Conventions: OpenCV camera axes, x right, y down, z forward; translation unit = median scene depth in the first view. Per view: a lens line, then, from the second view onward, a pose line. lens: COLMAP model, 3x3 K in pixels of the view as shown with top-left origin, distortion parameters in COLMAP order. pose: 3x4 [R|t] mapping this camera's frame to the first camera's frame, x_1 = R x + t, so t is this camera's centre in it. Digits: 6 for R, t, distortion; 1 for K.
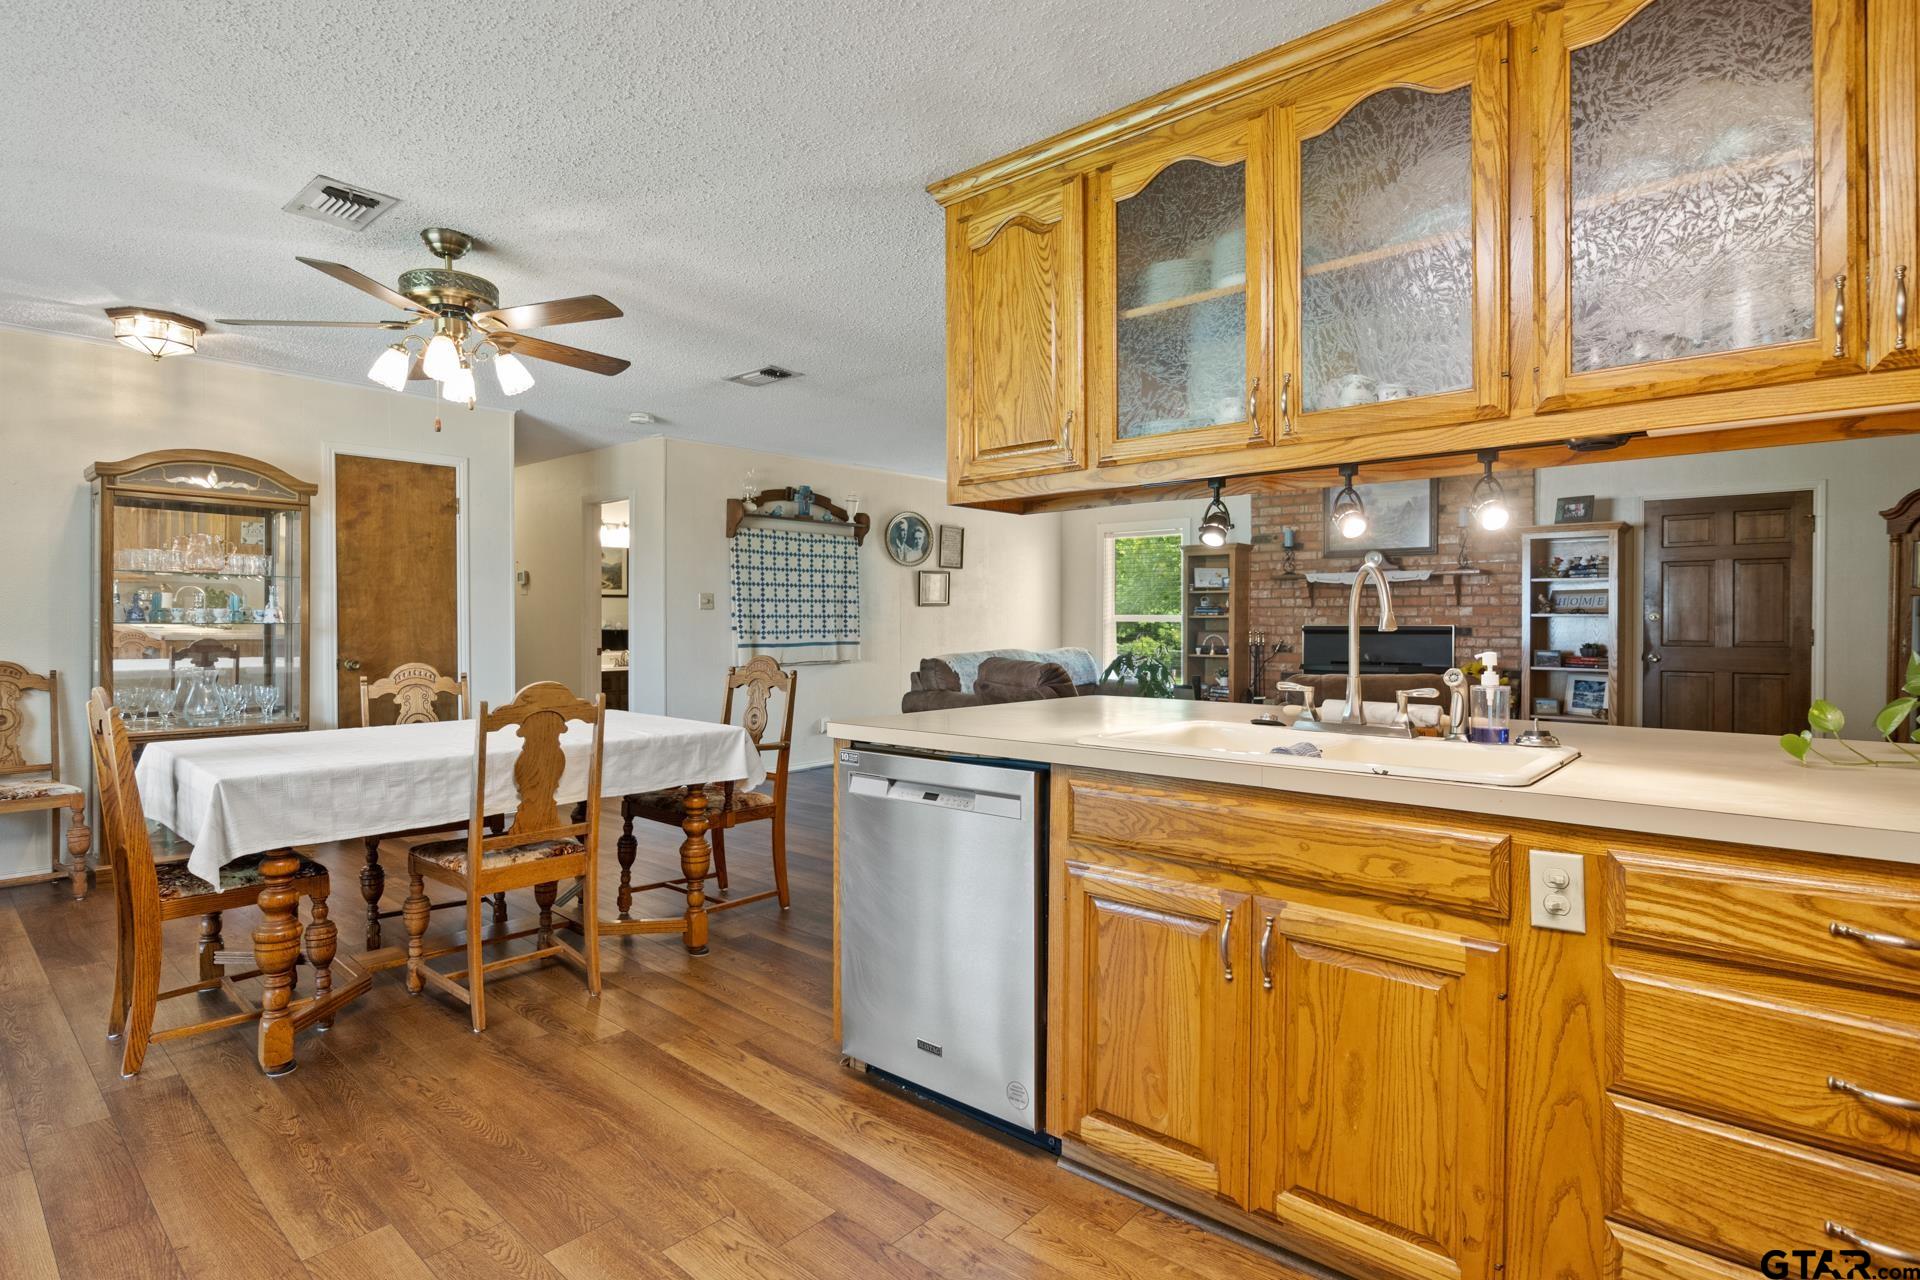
lens RADIAL K [[964.7, 0, 966.9], [0, 964.7, 628.0], [0, 0, 1]] dist [-0.013290, 0.002125]
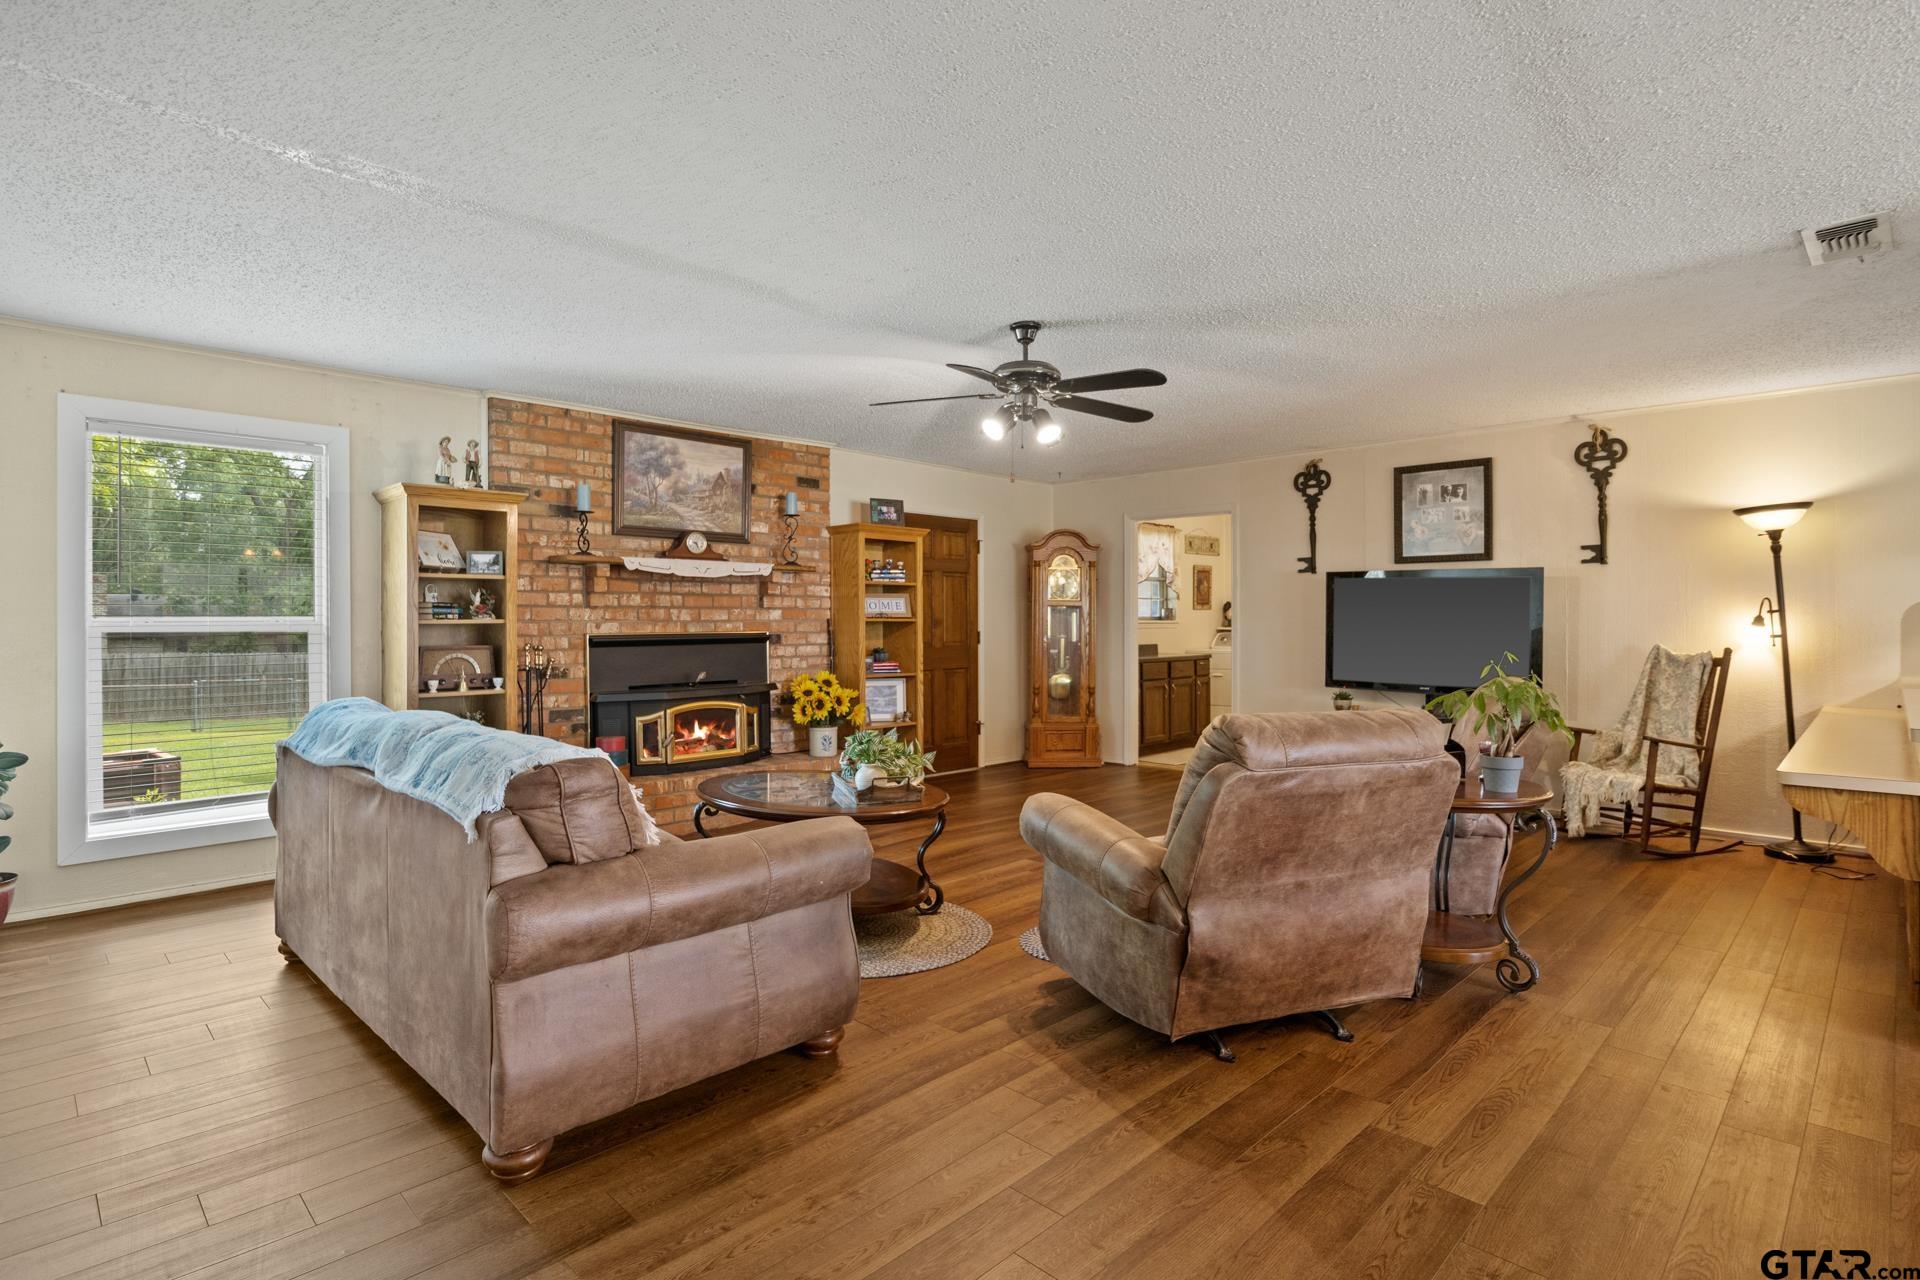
lens RADIAL K [[964.7, 0, 970.8], [0, 964.7, 624.9], [0, 0, 1]] dist [-0.013290, 0.002125]
pose [[0.055652, -0.007182, 0.998424, -0.324307], [0.008879, 0.999938, 0.006698, -0.012928], [-0.998411, 0.008493, 0.055712, 0.802552]]
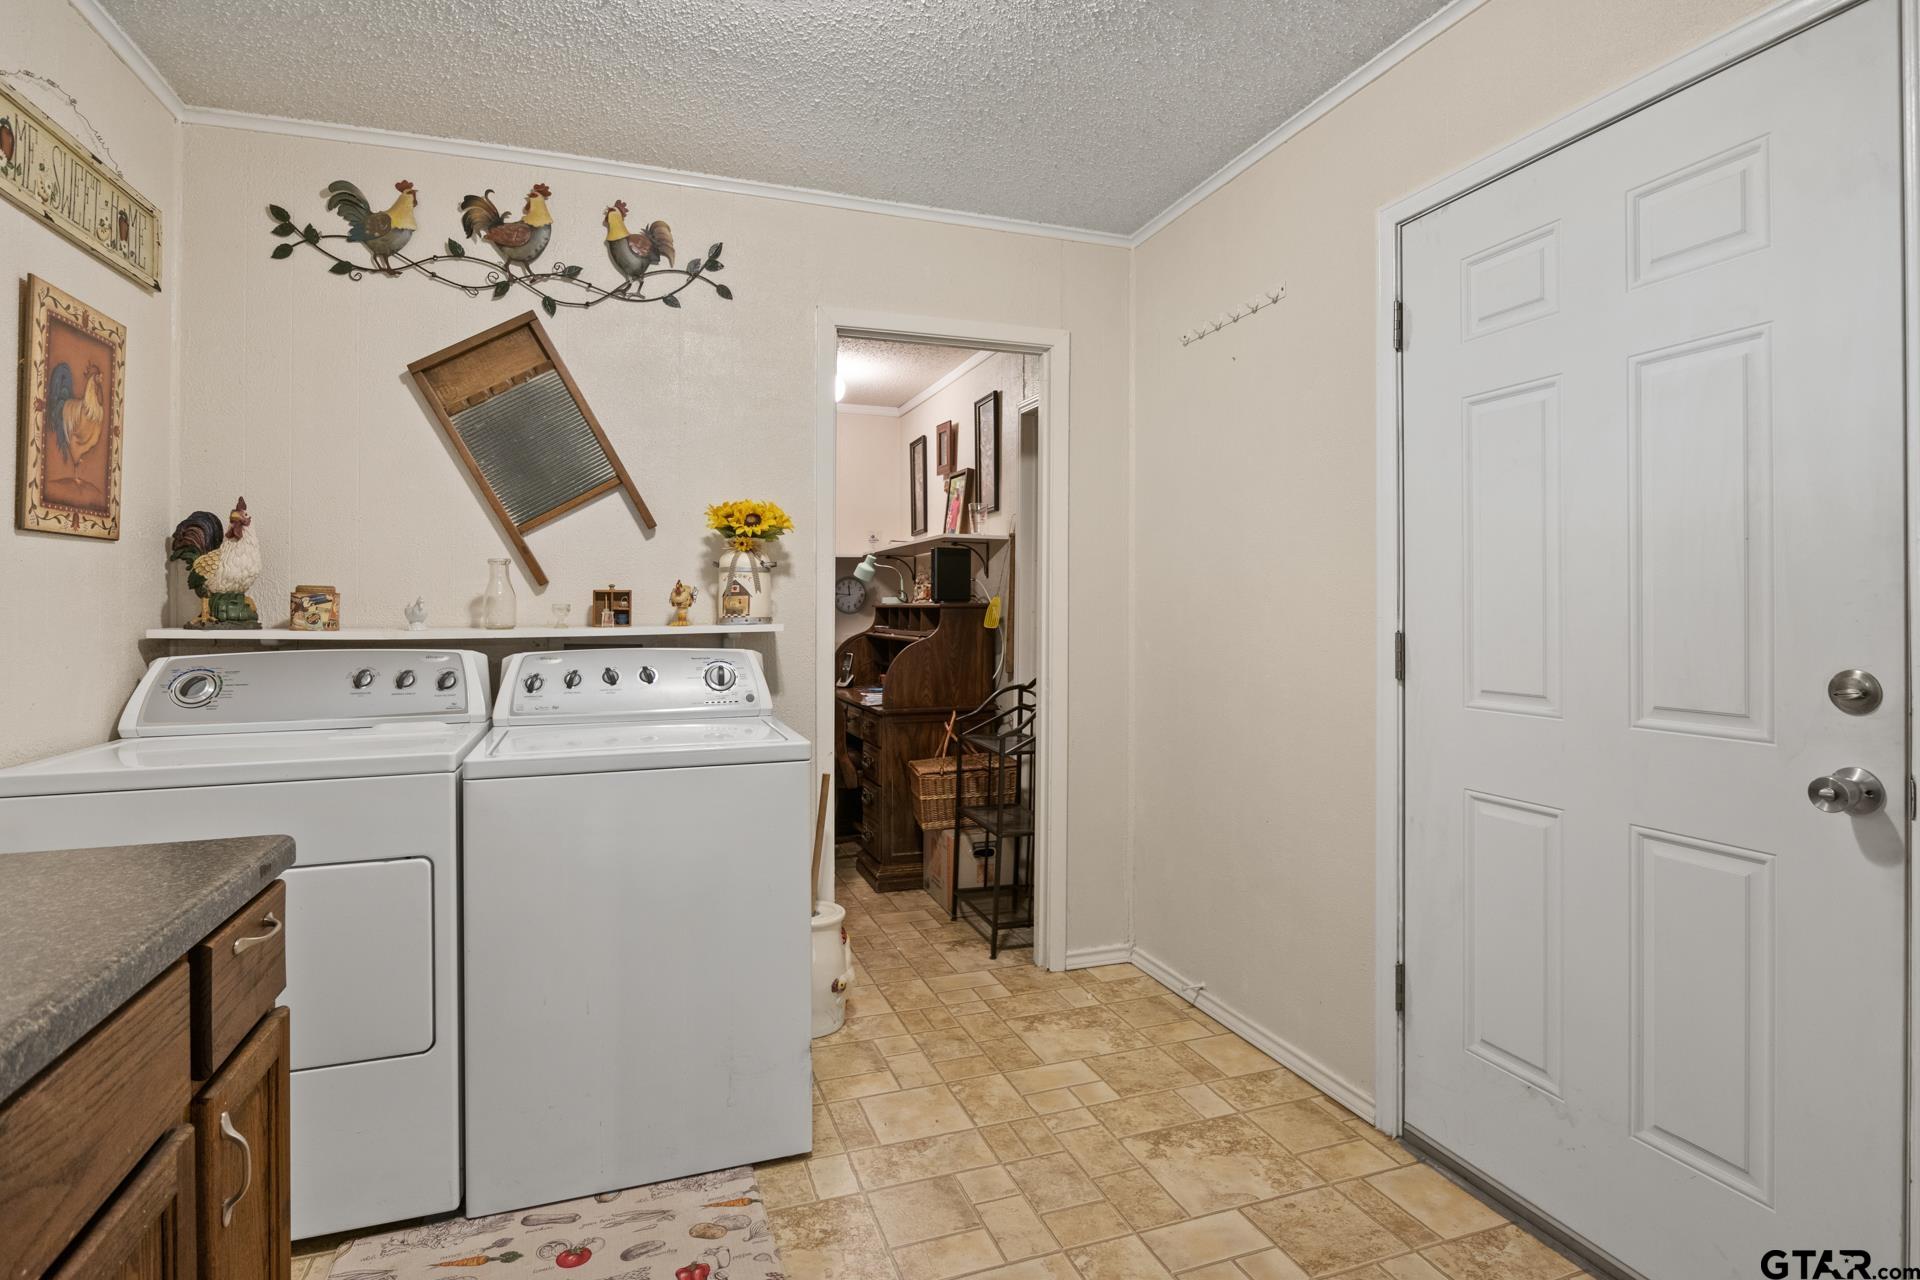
lens RADIAL K [[964.7, 0, 953.5], [0, 964.7, 599.5], [0, 0, 1]] dist [-0.013290, 0.002125]
pose [[-0.867908, 0.001003, 0.496724, 0.775719], [0.001117, 0.999999, -0.000067, -0.005790], [-0.496724, 0.000496, -0.867909, 0.647125]]
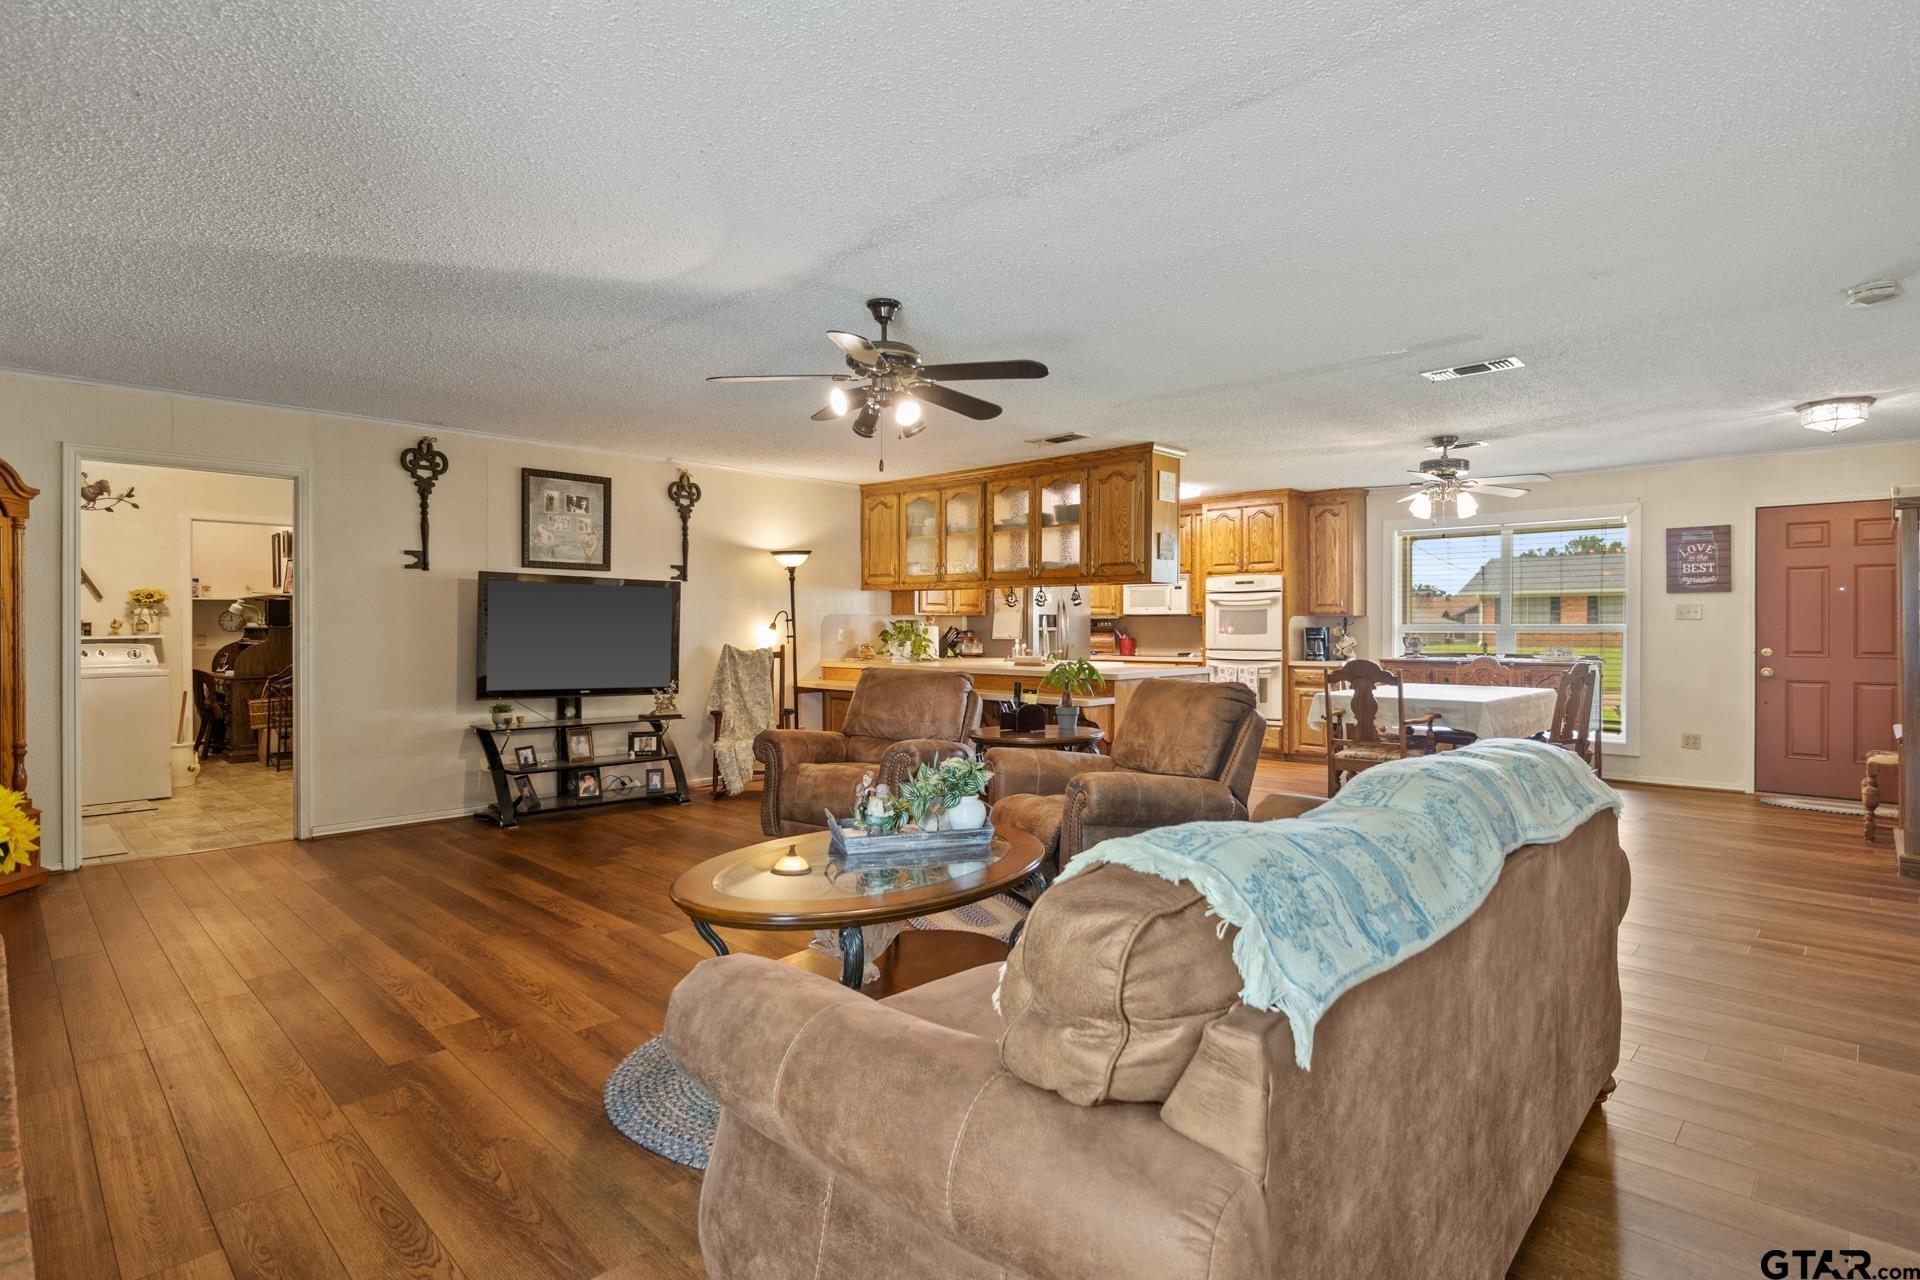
lens RADIAL K [[964.7, 0, 970.0], [0, 964.7, 635.2], [0, 0, 1]] dist [-0.013290, 0.002125]
pose [[-0.999159, -0.002906, 0.040895, 0.151494], [-0.002290, 0.999883, 0.015110, -0.012966], [-0.040935, 0.015003, -0.999049, 1.303988]]
